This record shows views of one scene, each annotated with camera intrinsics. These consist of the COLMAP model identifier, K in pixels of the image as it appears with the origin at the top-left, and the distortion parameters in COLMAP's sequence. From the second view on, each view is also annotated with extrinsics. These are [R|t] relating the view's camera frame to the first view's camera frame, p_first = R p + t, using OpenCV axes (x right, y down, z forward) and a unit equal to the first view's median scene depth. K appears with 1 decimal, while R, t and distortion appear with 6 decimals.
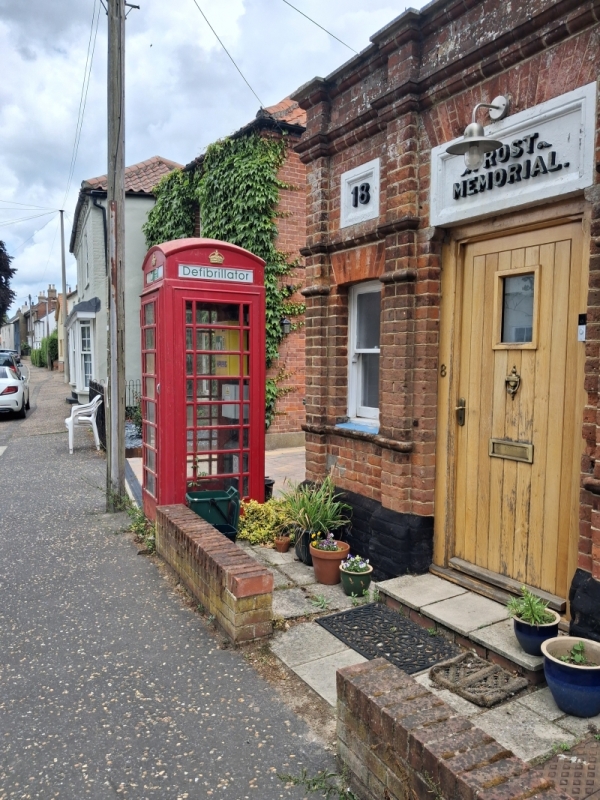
lens RADIAL K [[642.6, 0, 299.1], [0, 642.6, 417.5], [0, 0, 1]] dist [0.023626, -0.006084]
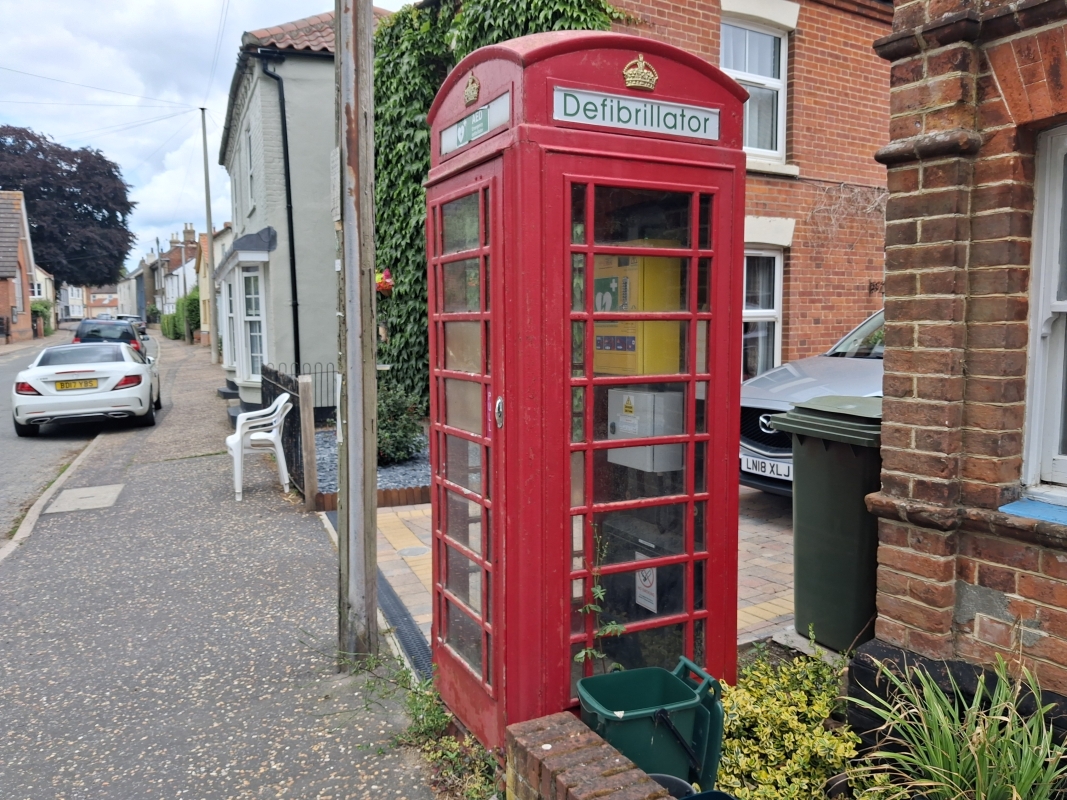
lens RADIAL K [[821.3, 0, 533.5], [0, 821.3, 400.0], [0, 0, 1]] dist [0.003947, 0.006861]
pose [[0.999376, -0.017401, 0.030724, -0.104221], [0.017265, 0.999840, 0.004705, -0.026183], [-0.030801, -0.004172, 0.999517, 0.246108]]
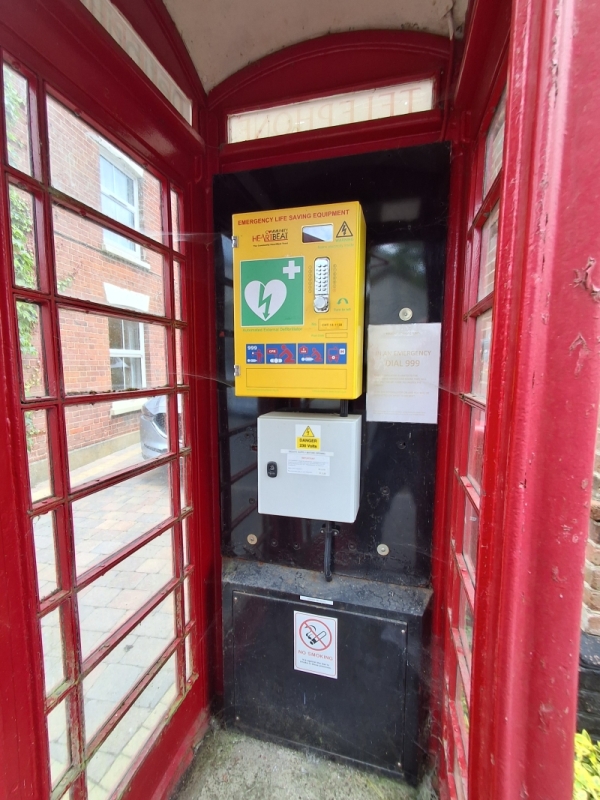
lens RADIAL K [[371.2, 0, 299.0], [0, 371.2, 408.9], [0, 0, 1]] dist [0.000157, 0.000020]
pose [[0.648627, -0.091905, 0.755537, -0.138707], [0.064353, 0.995750, 0.065879, -0.037250], [-0.758381, 0.005890, 0.651785, 0.485820]]
